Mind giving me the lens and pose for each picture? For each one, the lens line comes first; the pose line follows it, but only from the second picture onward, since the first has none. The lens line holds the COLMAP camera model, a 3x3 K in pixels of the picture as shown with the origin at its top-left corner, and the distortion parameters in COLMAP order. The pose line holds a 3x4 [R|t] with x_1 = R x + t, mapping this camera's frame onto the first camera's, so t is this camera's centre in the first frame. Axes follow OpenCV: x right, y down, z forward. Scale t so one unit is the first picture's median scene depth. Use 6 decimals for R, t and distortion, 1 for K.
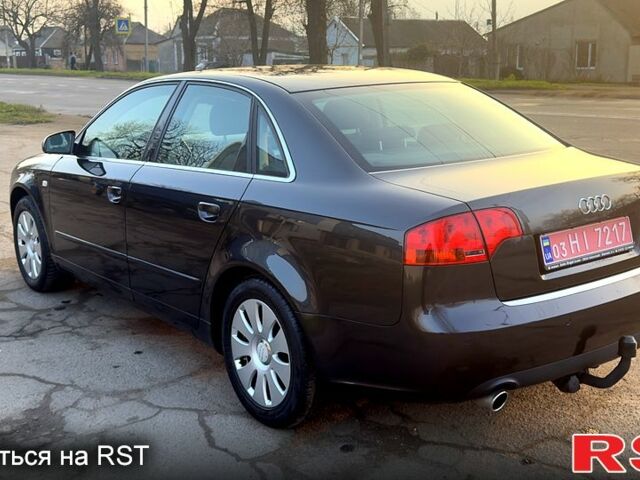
lens RADIAL K [[901.2, 0, 320.0], [0, 901.2, 240.0], [0, 0, 1]] dist [0.166827, -0.041014]
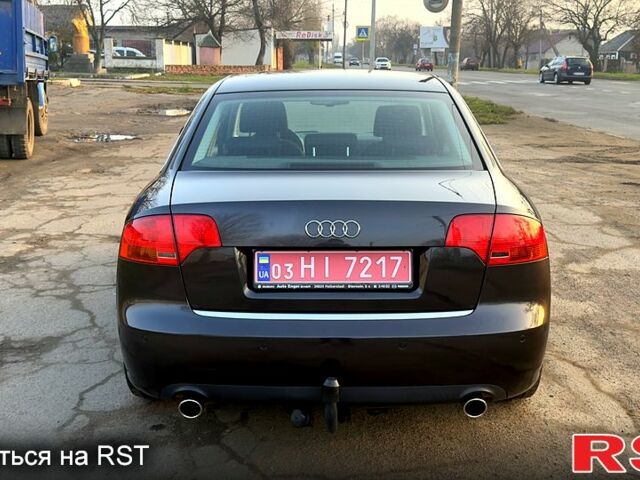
lens RADIAL K [[901.2, 0, 320.0], [0, 901.2, 240.0], [0, 0, 1]] dist [0.166827, -0.041014]
pose [[0.783124, 0.145674, -0.604563, 0.796253], [-0.147680, 0.987930, 0.046750, -0.065384], [0.604076, 0.052671, 0.795185, 0.257039]]
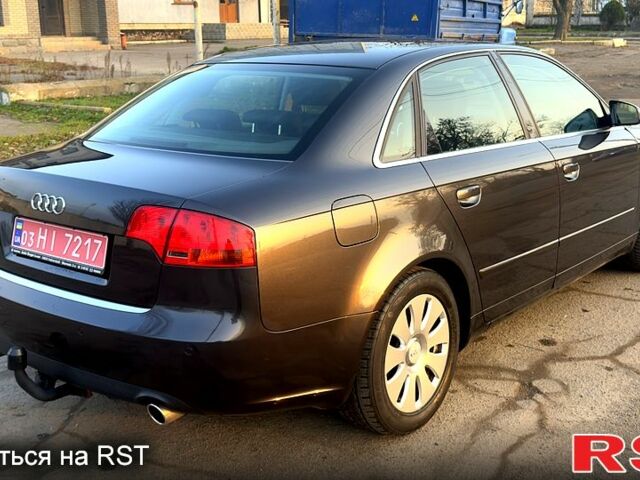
lens RADIAL K [[924.6, 0, 320.0], [0, 924.6, 240.0], [0, 0, 1]] dist [-0.016936, -0.048721]
pose [[0.215911, 0.250682, -0.943685, 1.190412], [-0.196175, 0.957911, 0.209577, -0.241979], [0.956503, 0.139878, 0.256001, 0.974444]]
